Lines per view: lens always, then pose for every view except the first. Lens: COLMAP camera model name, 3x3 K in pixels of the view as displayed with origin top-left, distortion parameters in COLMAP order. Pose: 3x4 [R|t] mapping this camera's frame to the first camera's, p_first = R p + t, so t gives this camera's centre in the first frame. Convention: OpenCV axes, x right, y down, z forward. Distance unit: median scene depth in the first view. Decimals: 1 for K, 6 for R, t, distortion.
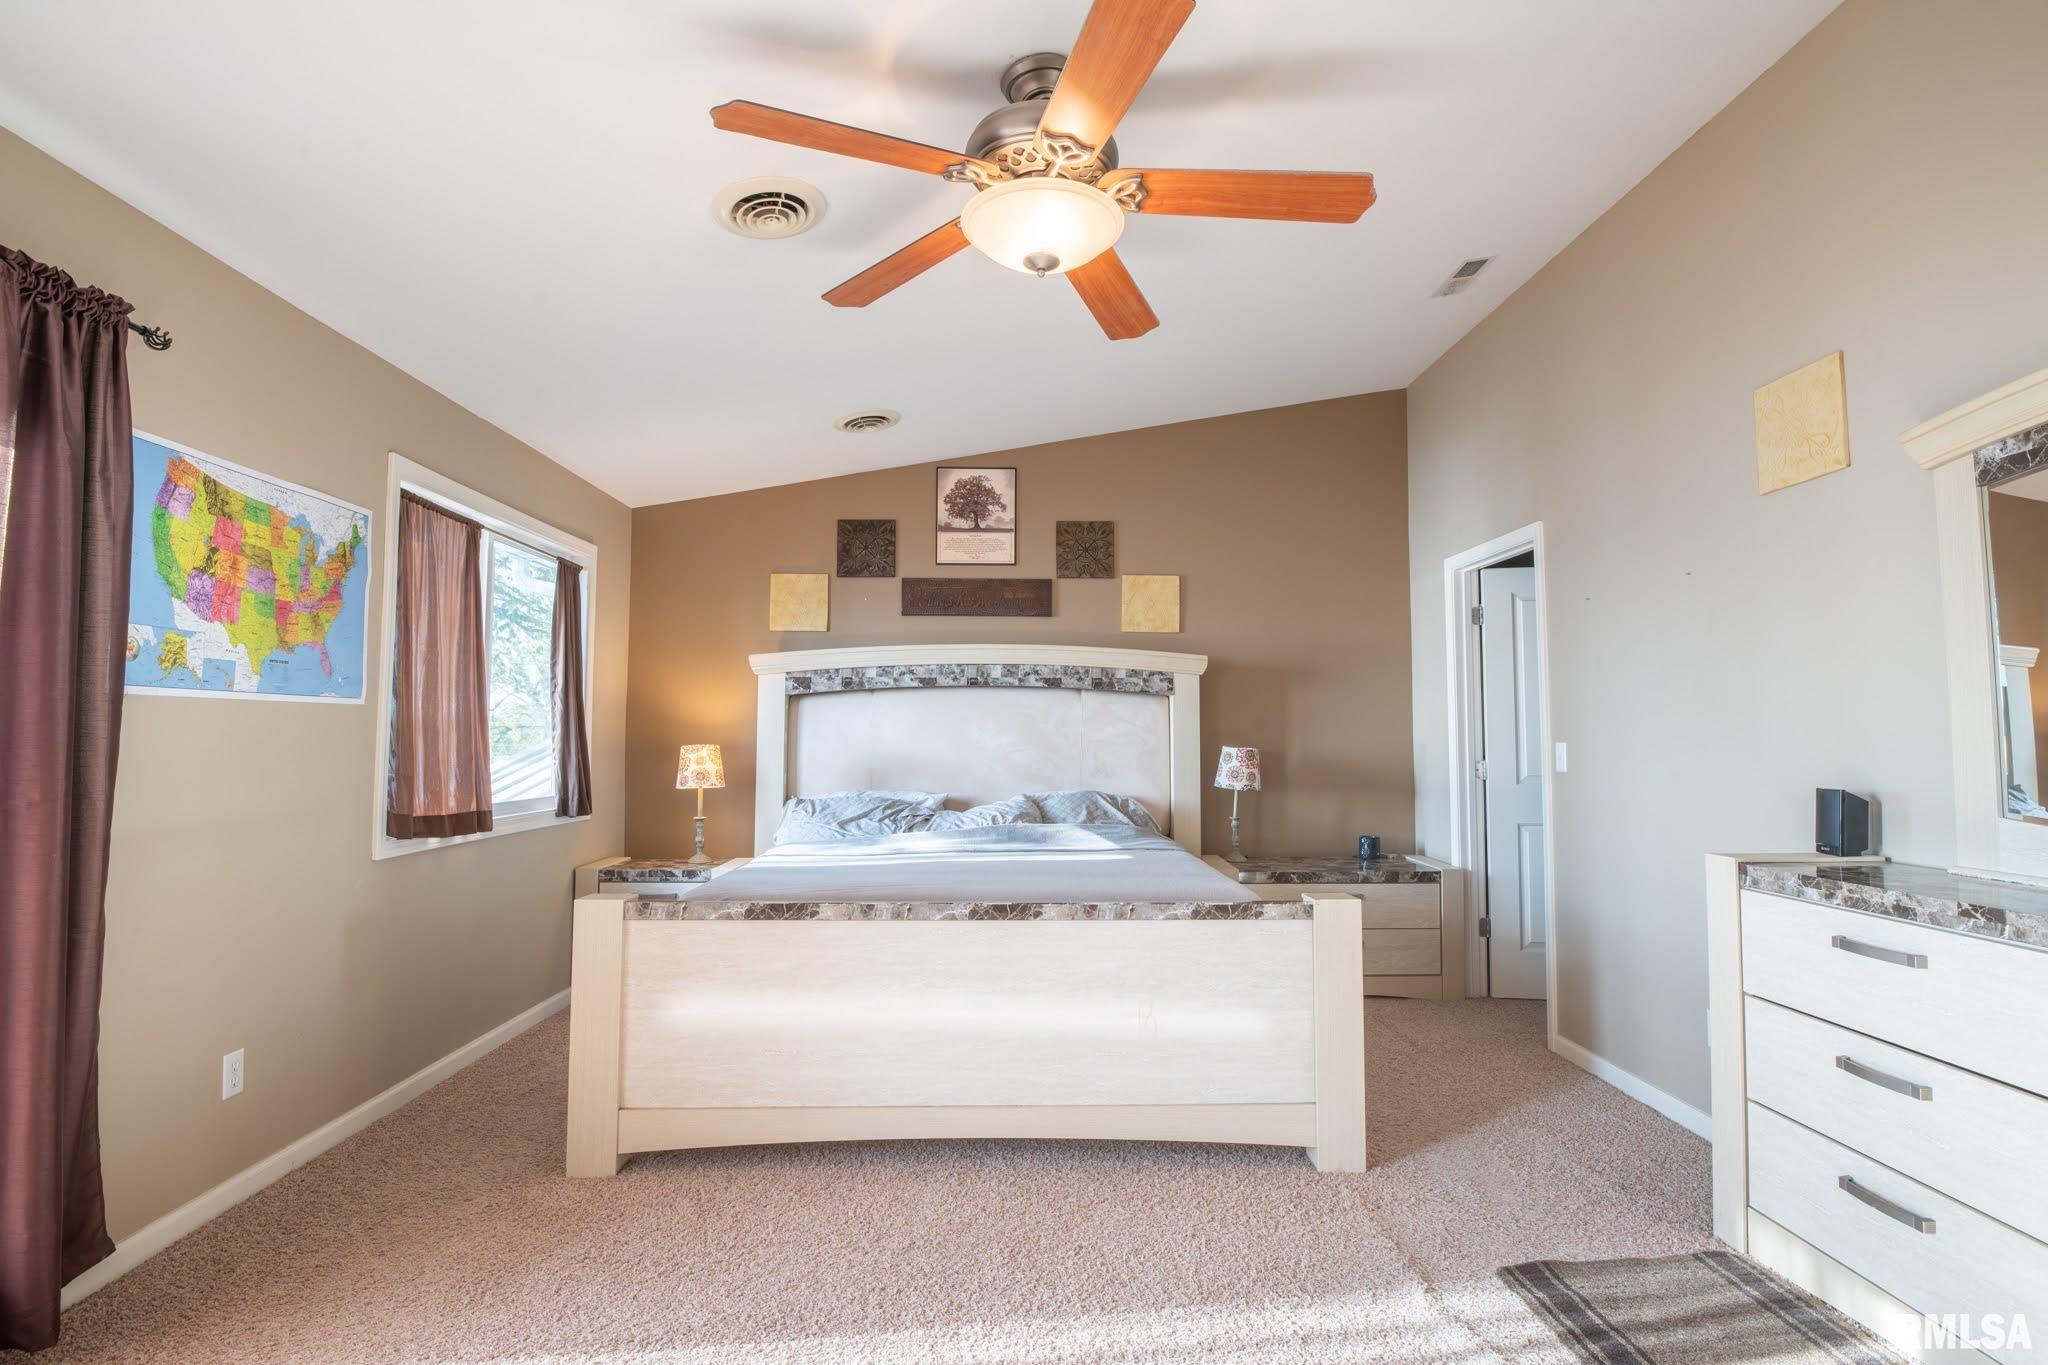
lens RADIAL K [[1002.7, 0, 1024.2], [0, 1002.7, 679.2], [0, 0, 1]] dist [-0.013665, -0.024567]
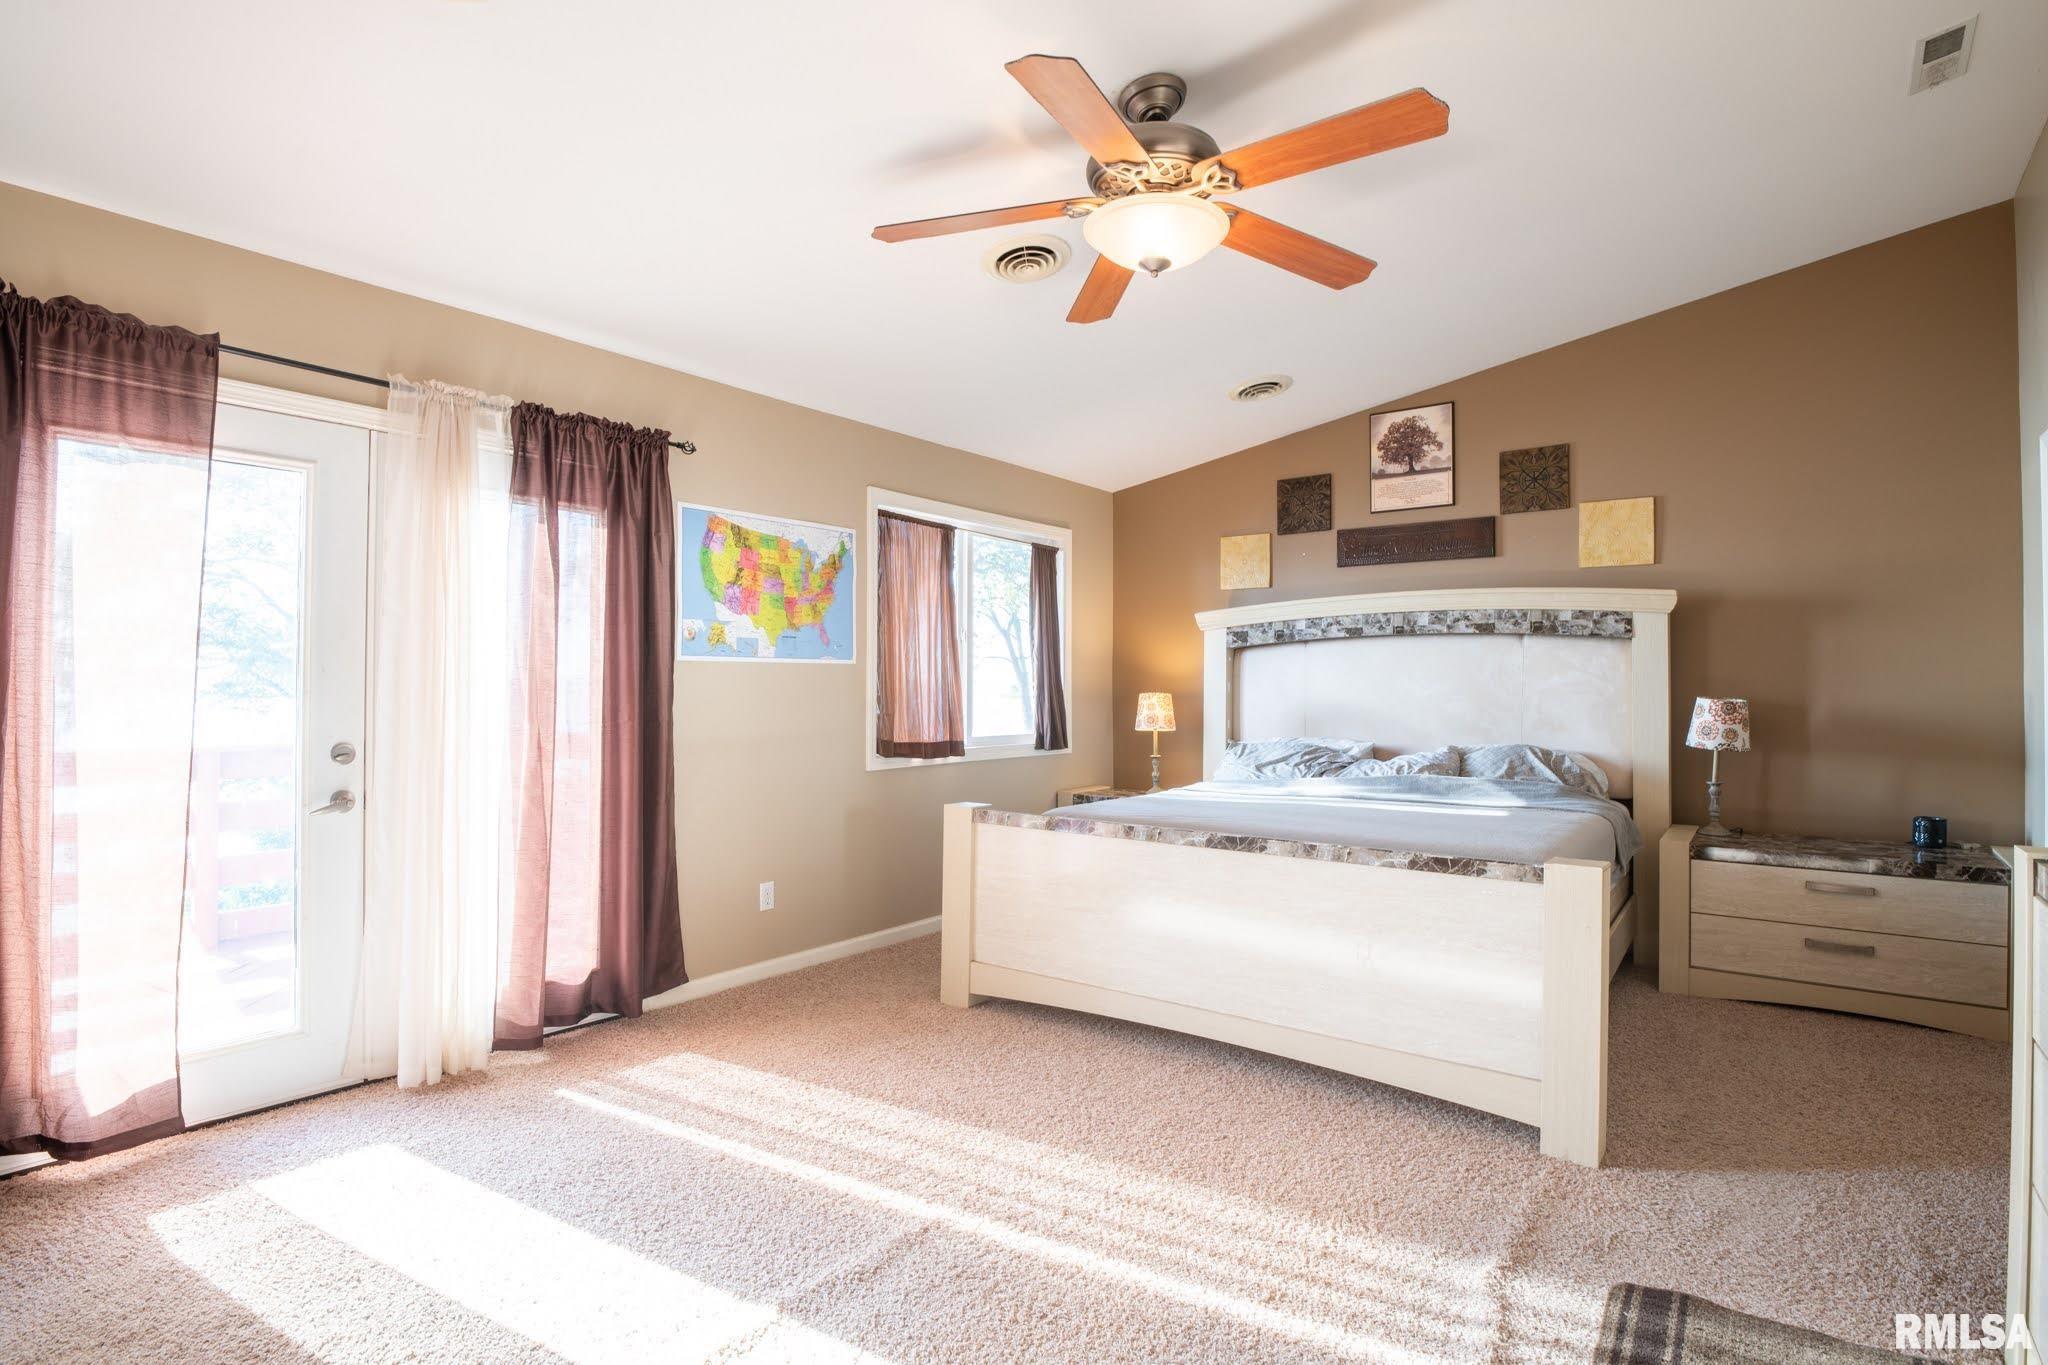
lens RADIAL K [[1002.7, 0, 1024.2], [0, 1002.7, 679.2], [0, 0, 1]] dist [-0.013665, -0.024567]
pose [[0.779998, -0.004686, -0.625765, 0.292099], [0.035023, 0.998731, 0.036177, 0.002258], [0.624802, -0.050134, 0.779172, 0.002741]]
